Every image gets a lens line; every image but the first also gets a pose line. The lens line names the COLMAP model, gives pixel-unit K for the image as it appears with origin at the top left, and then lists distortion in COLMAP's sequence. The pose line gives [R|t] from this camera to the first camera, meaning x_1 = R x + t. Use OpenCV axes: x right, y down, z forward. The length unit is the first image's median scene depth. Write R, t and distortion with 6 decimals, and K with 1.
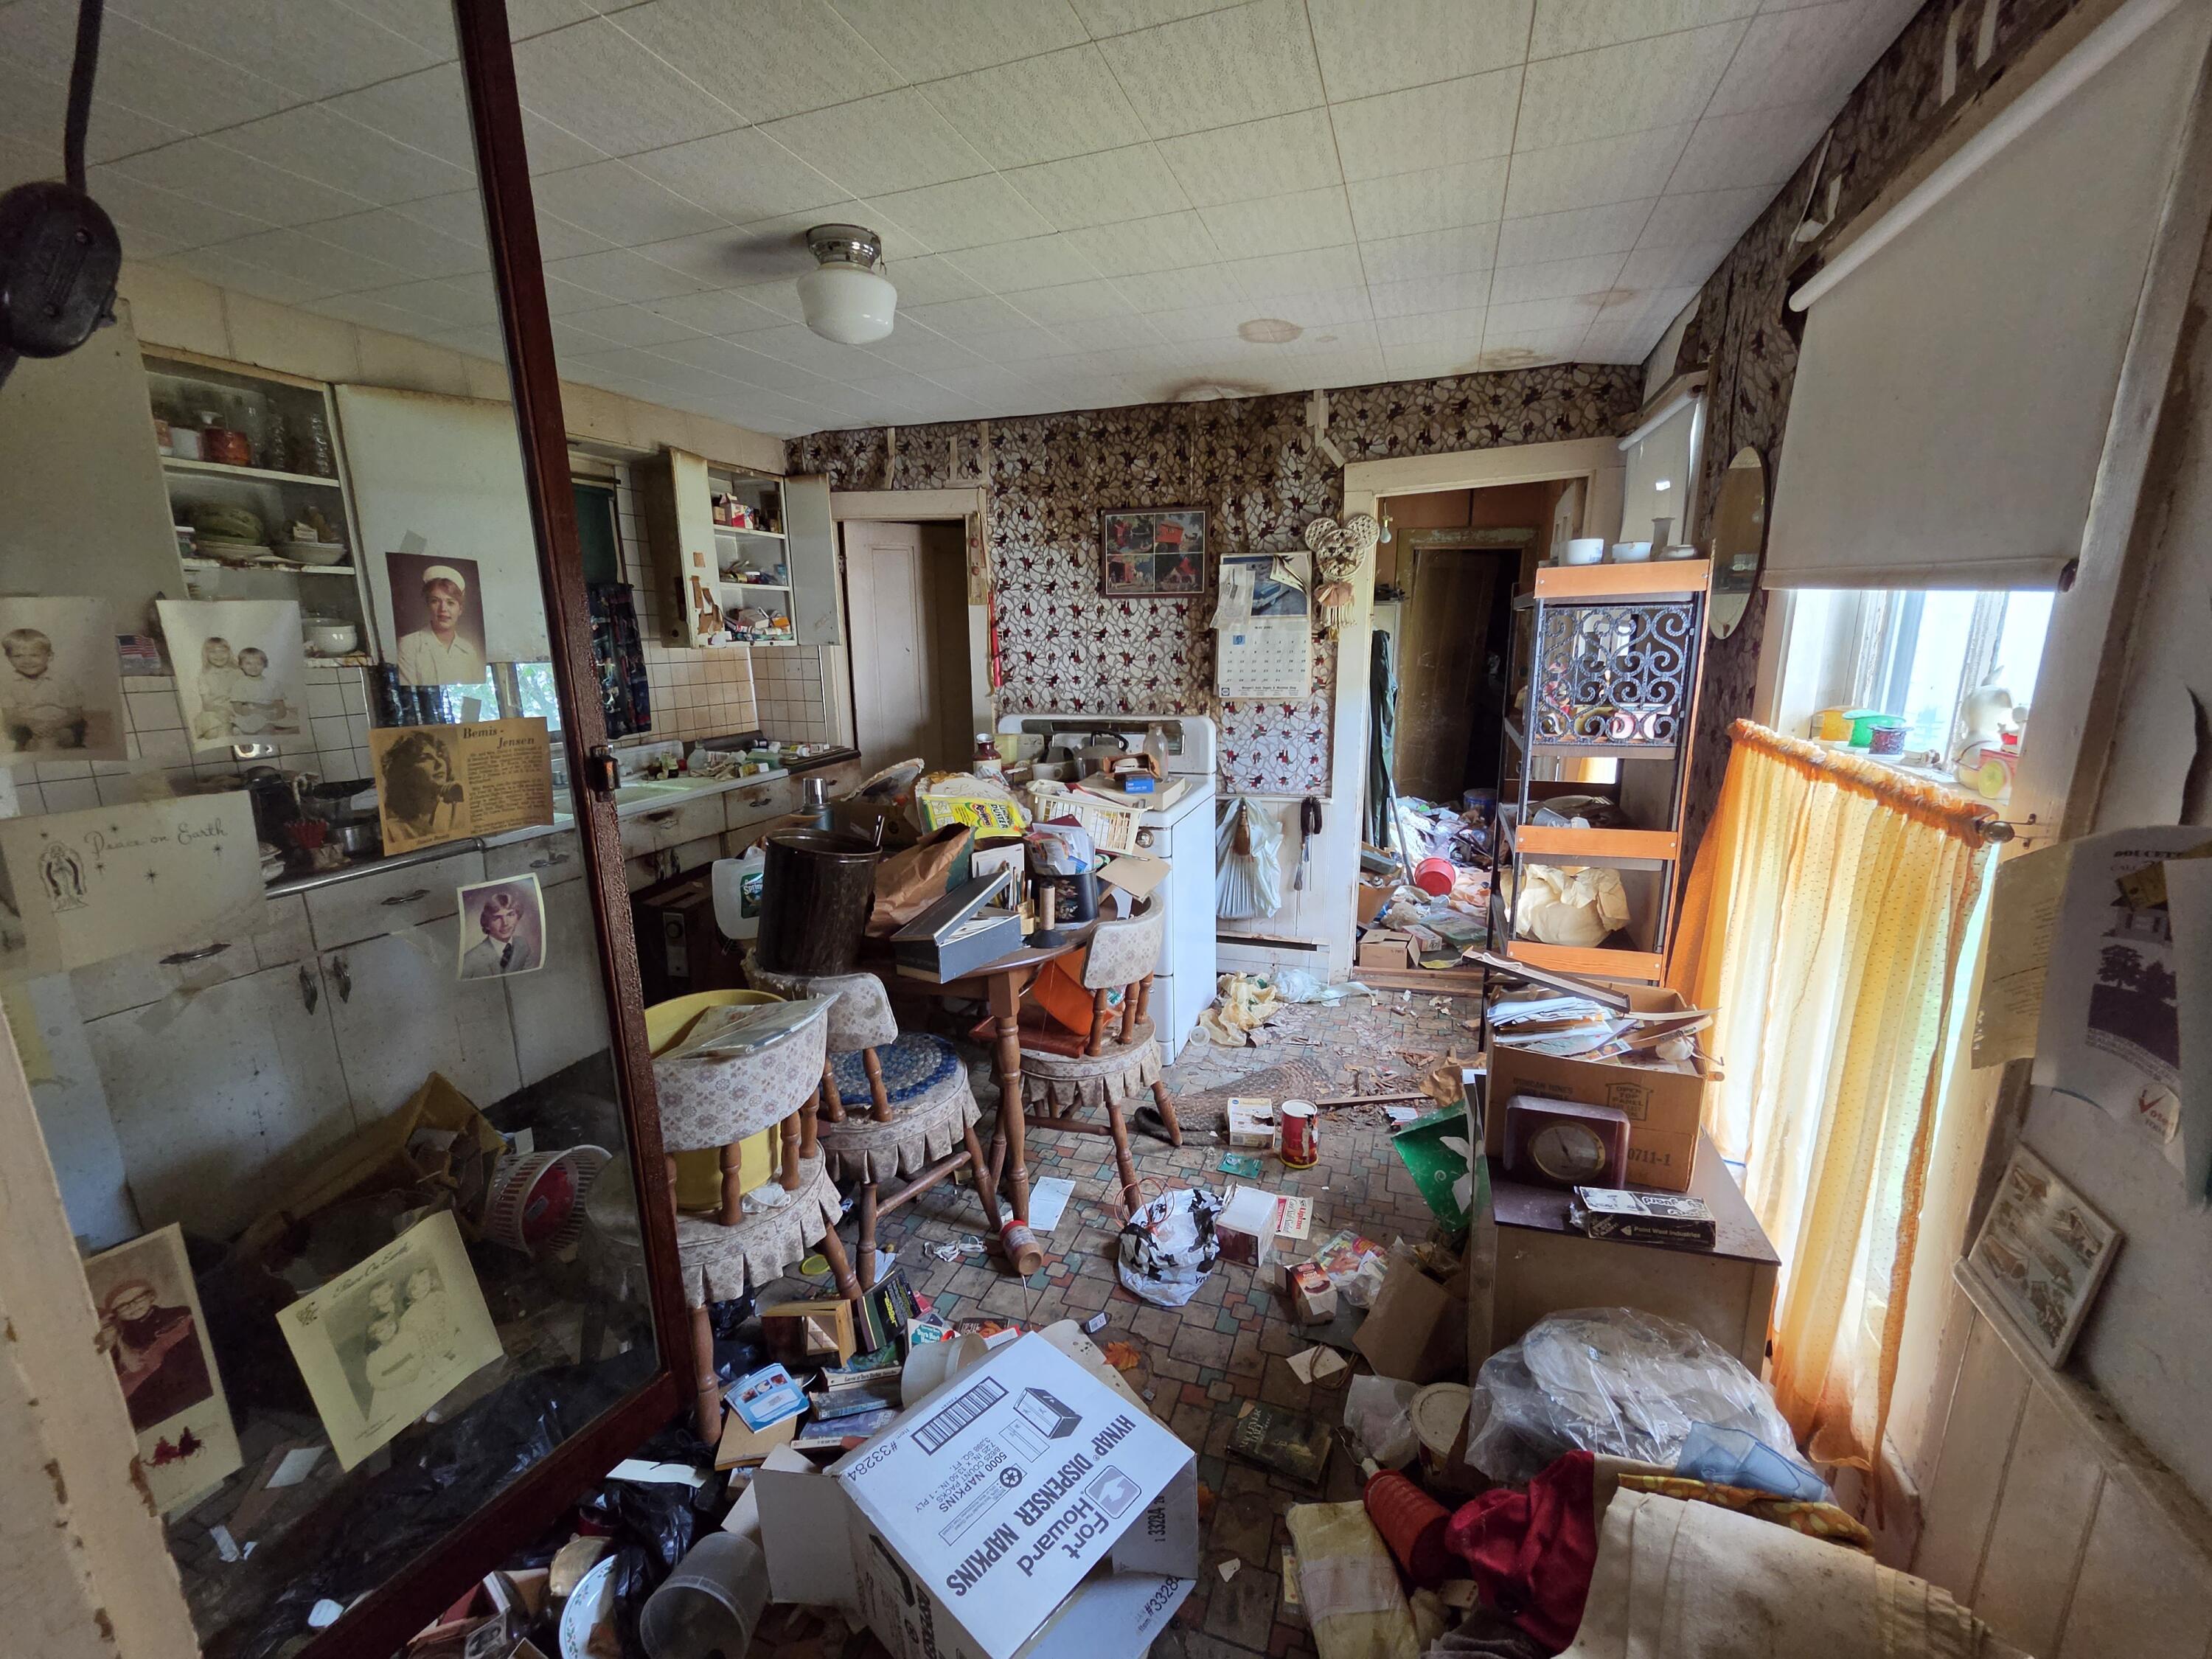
lens RADIAL K [[902.8, 0, 1109.4], [0, 902.8, 828.0], [0, 0, 1]] dist [-0.000097, -0.000006]
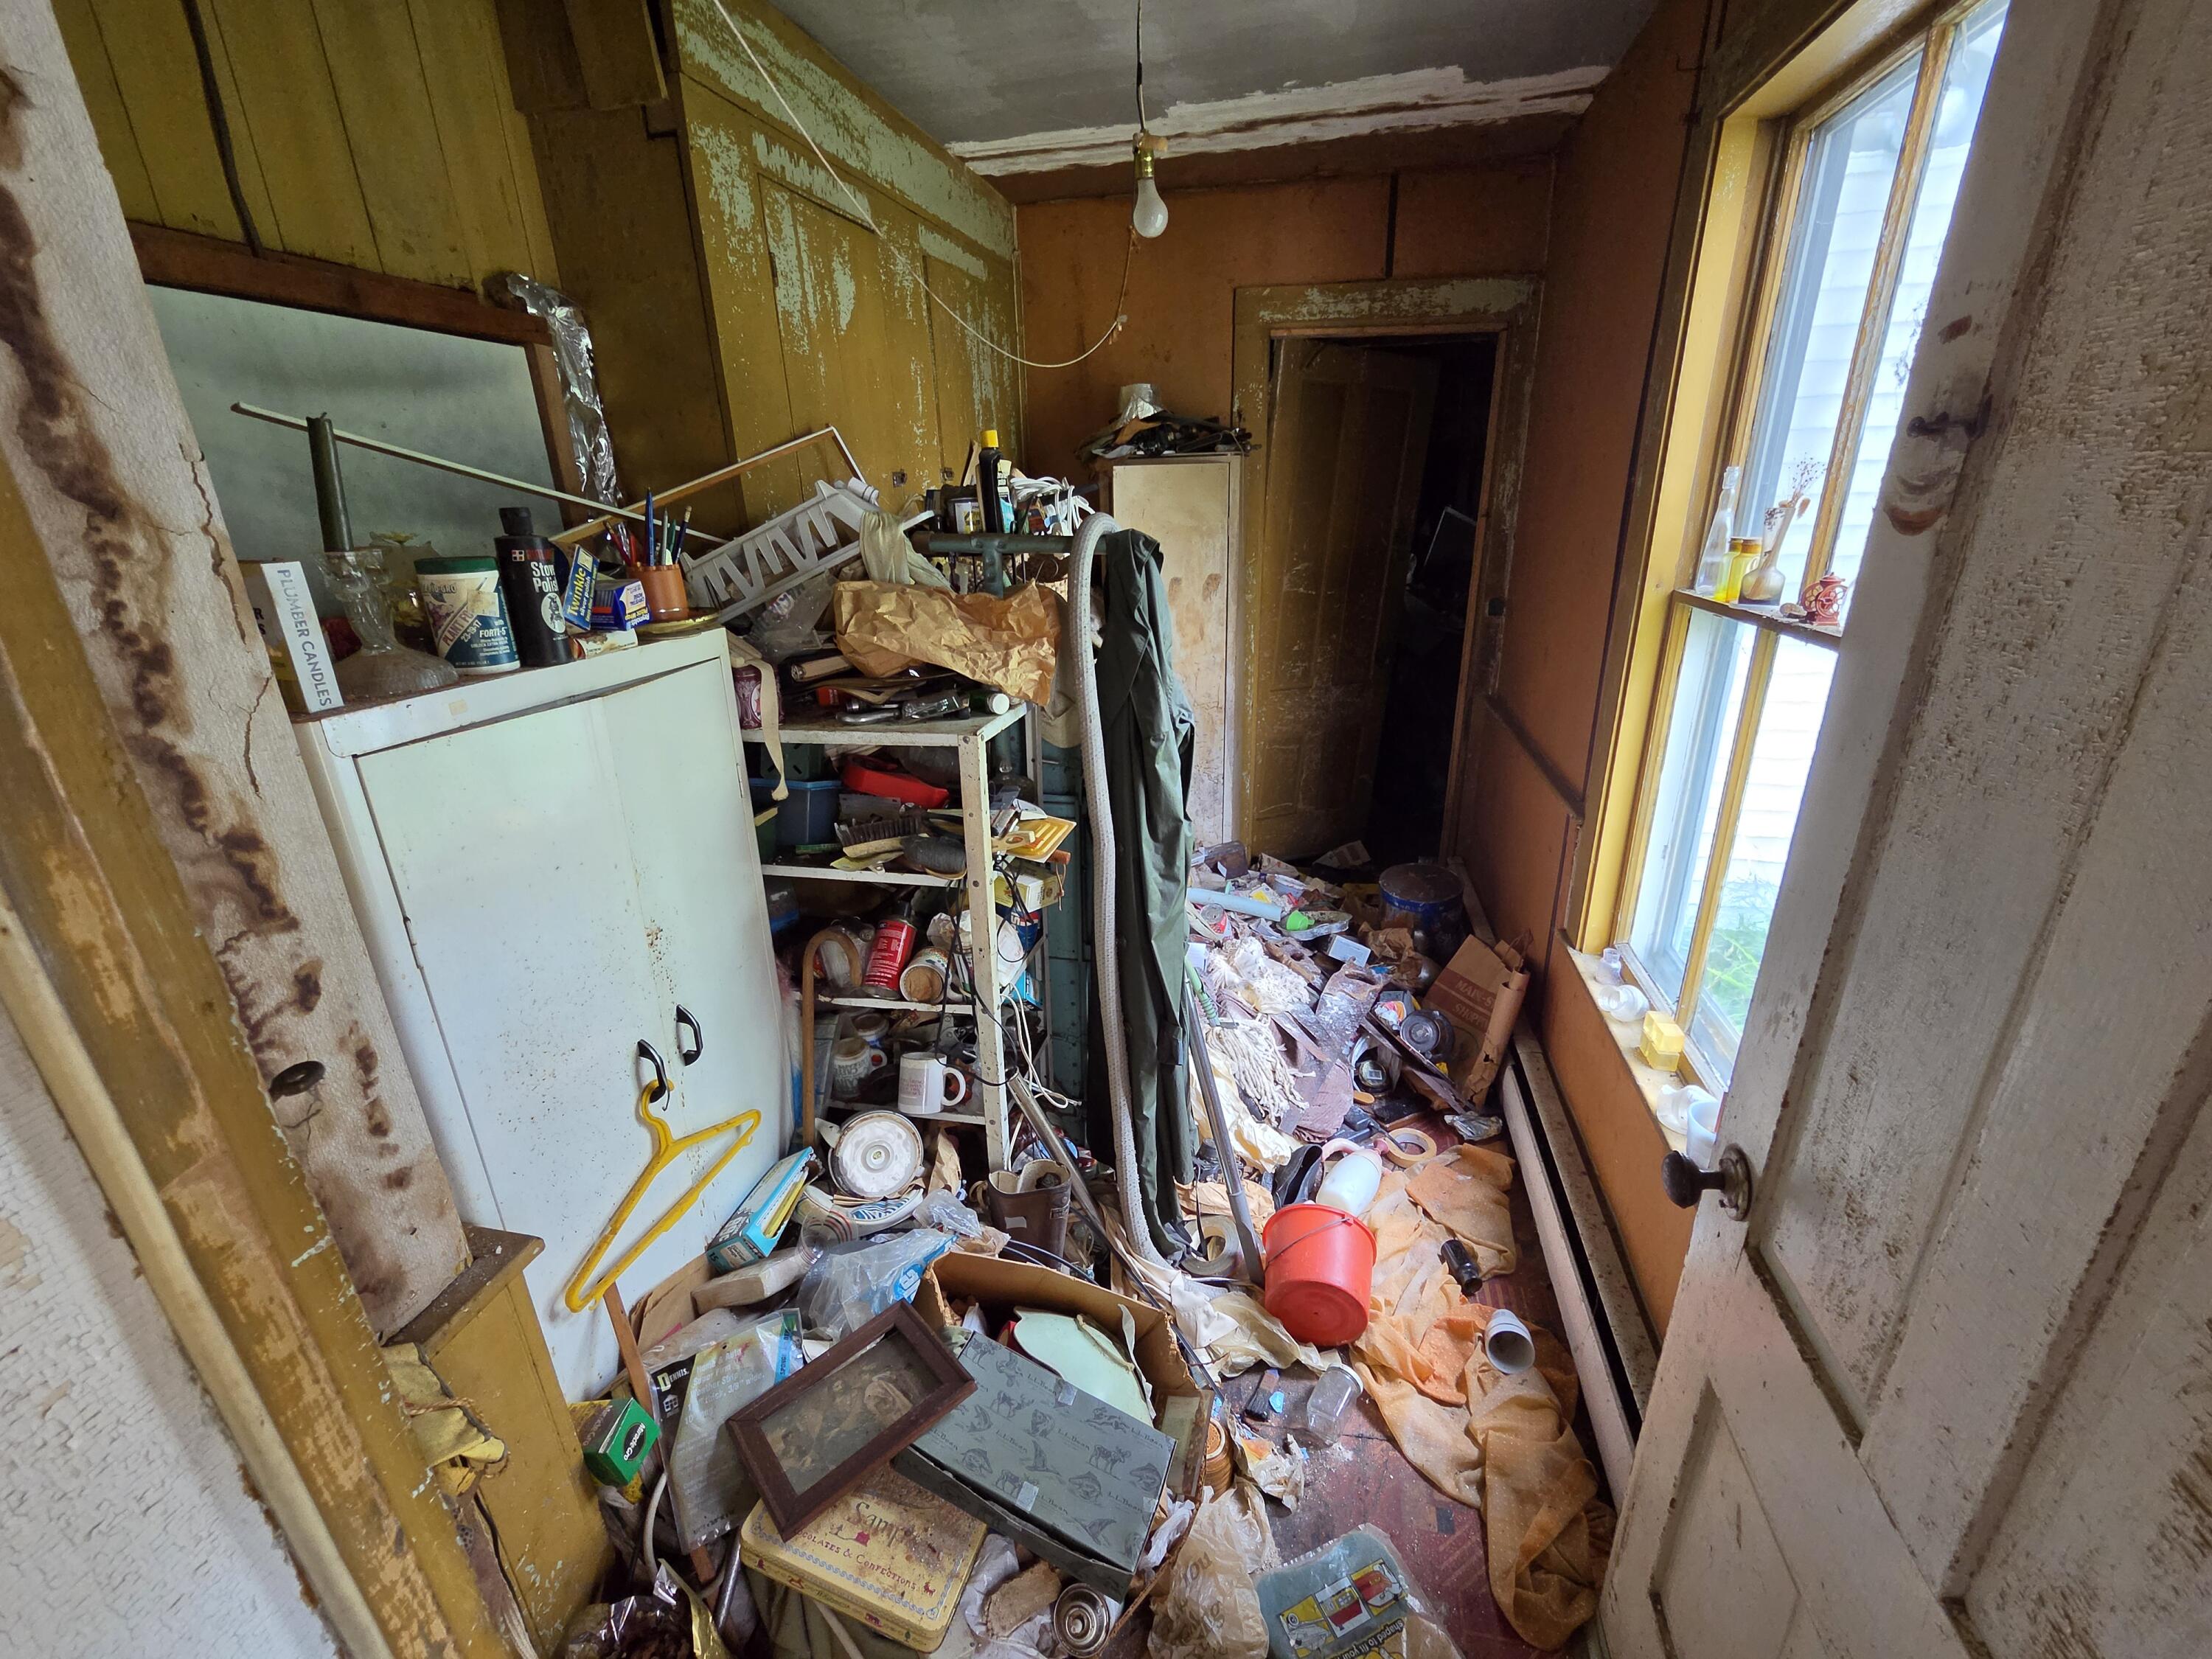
lens RADIAL K [[902.8, 0, 1103.8], [0, 902.8, 827.4], [0, 0, 1]] dist [-0.000097, -0.000006]
pose [[0.993130, -0.050936, 0.105349, 0.182777], [0.038075, 0.991962, 0.120670, -0.113939], [-0.110649, -0.115830, 0.987087, 0.500156]]
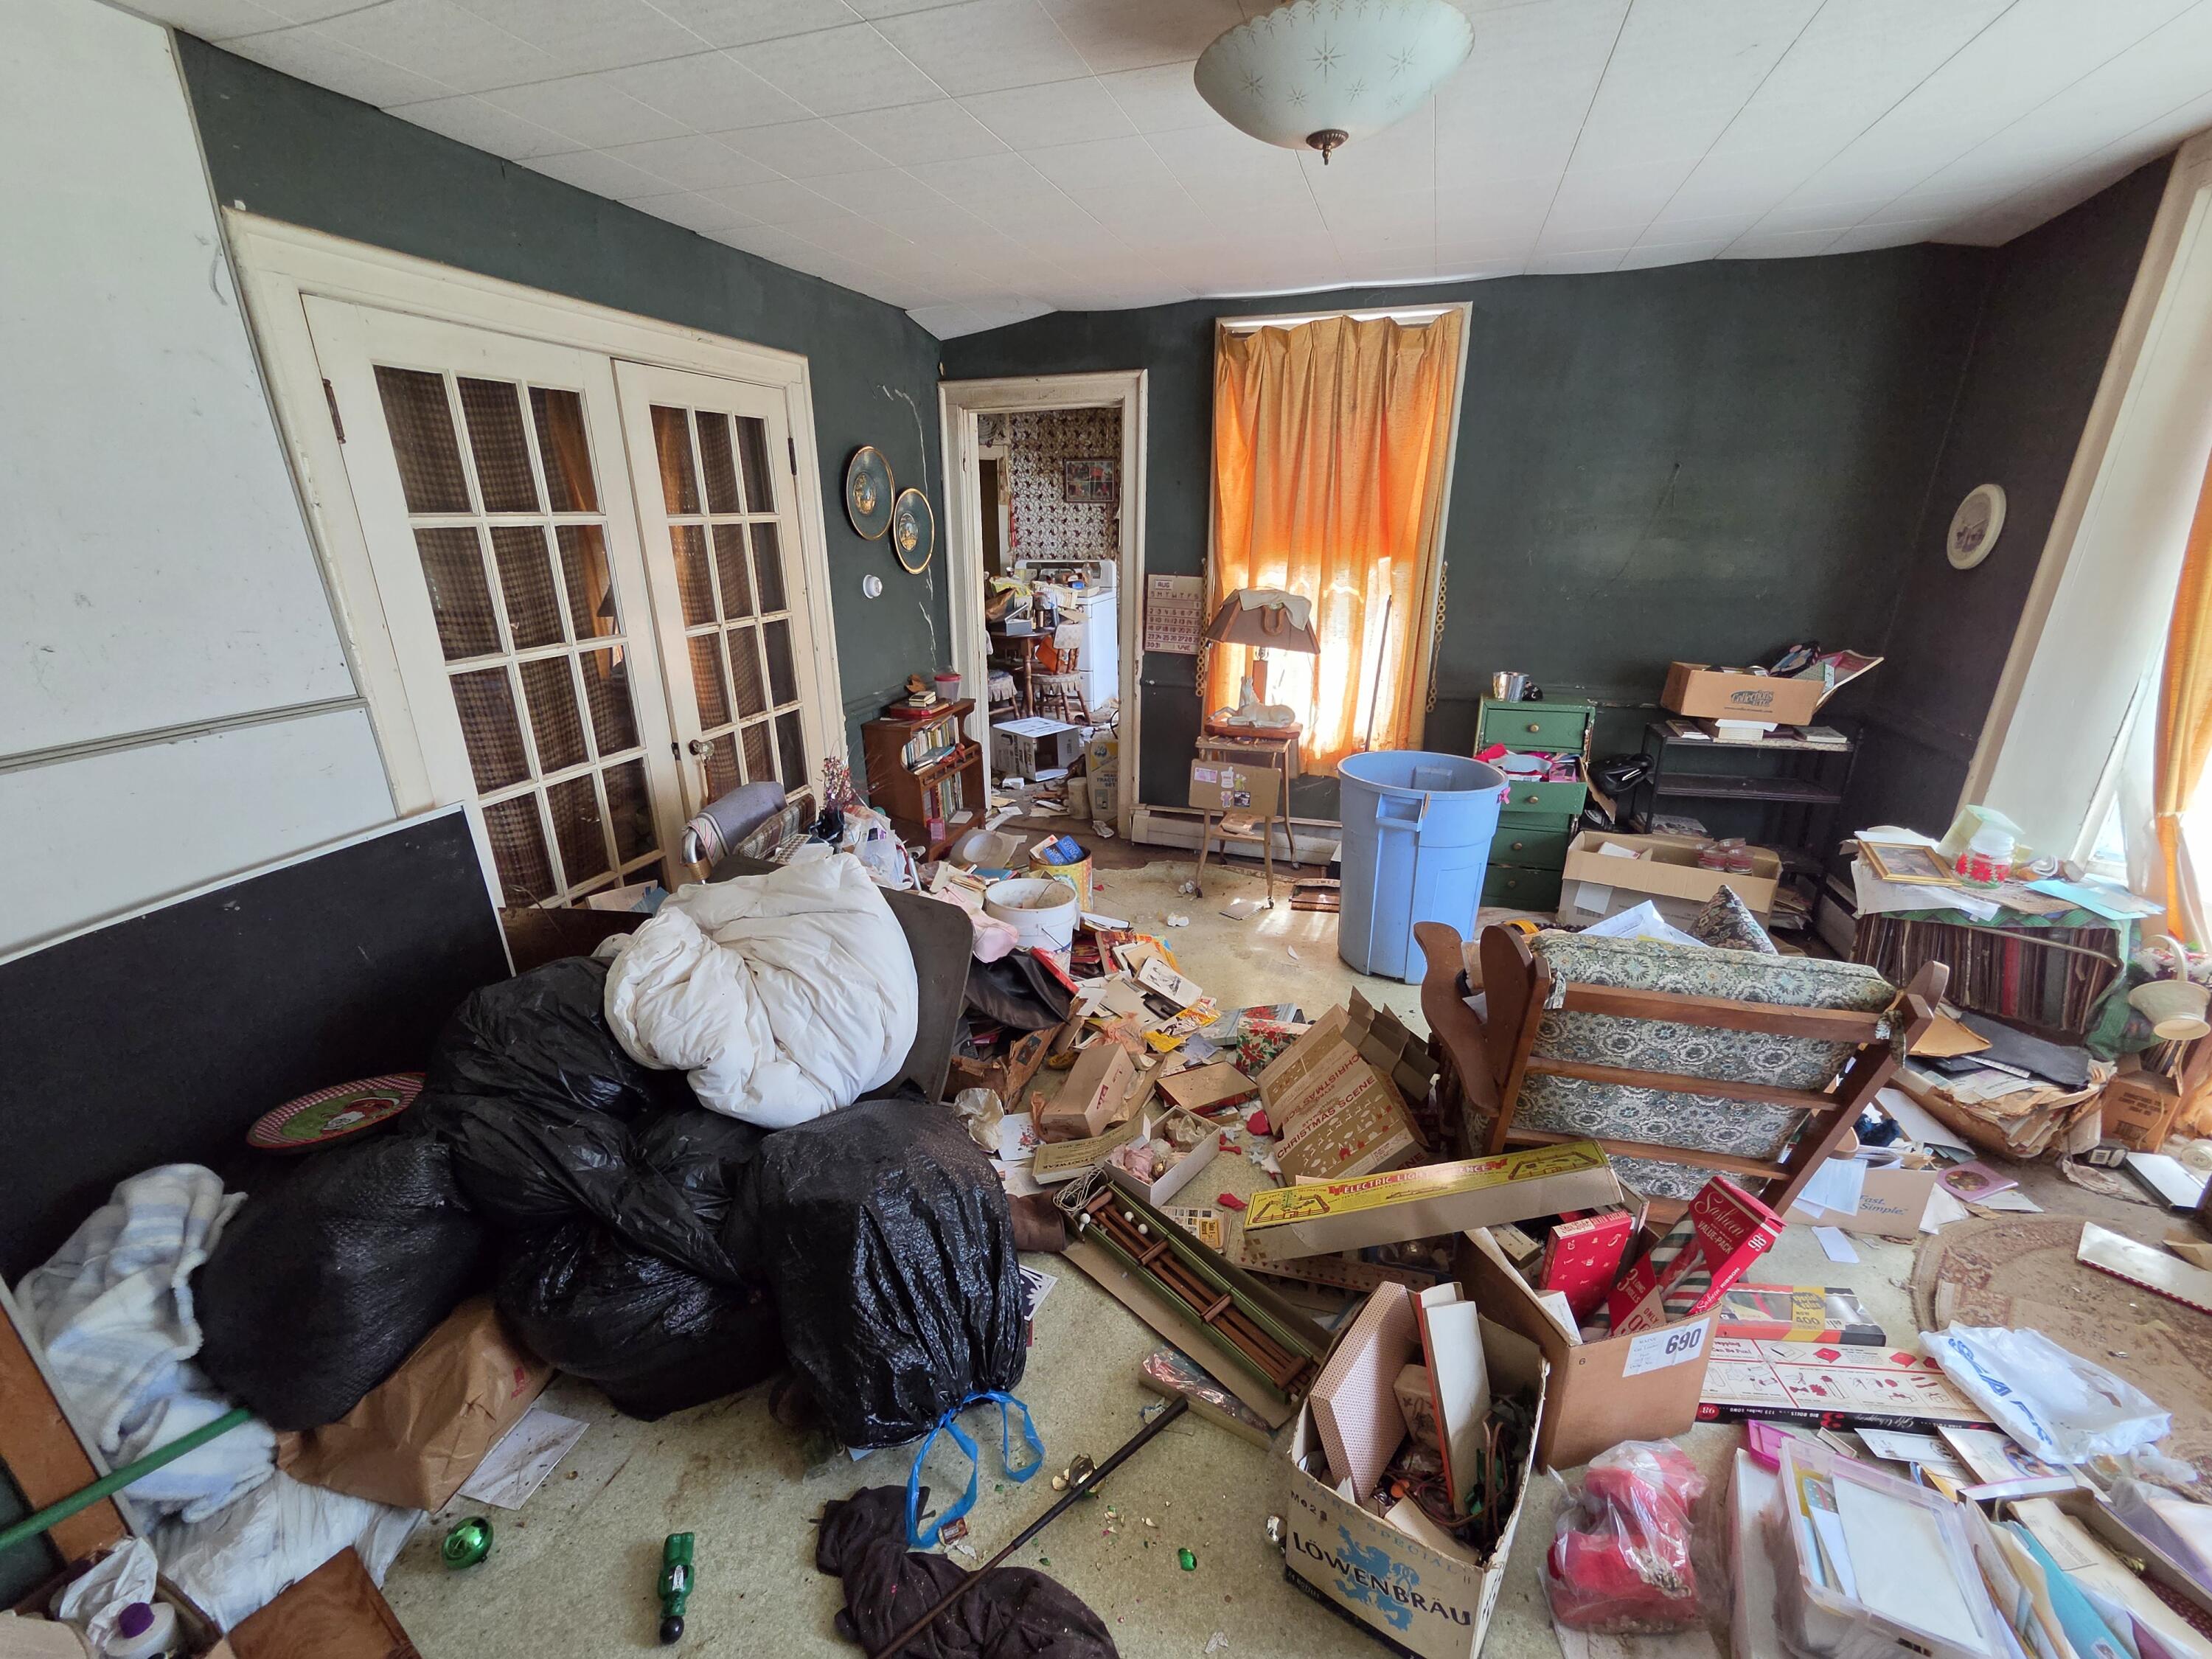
lens RADIAL K [[902.8, 0, 1113.3], [0, 902.8, 834.1], [0, 0, 1]] dist [-0.000097, -0.000006]
pose [[0.999671, 0.006457, 0.024808, 0.058822], [-0.009318, 0.993090, 0.116981, 0.266902], [-0.023881, -0.117174, 0.992824, -1.192900]]
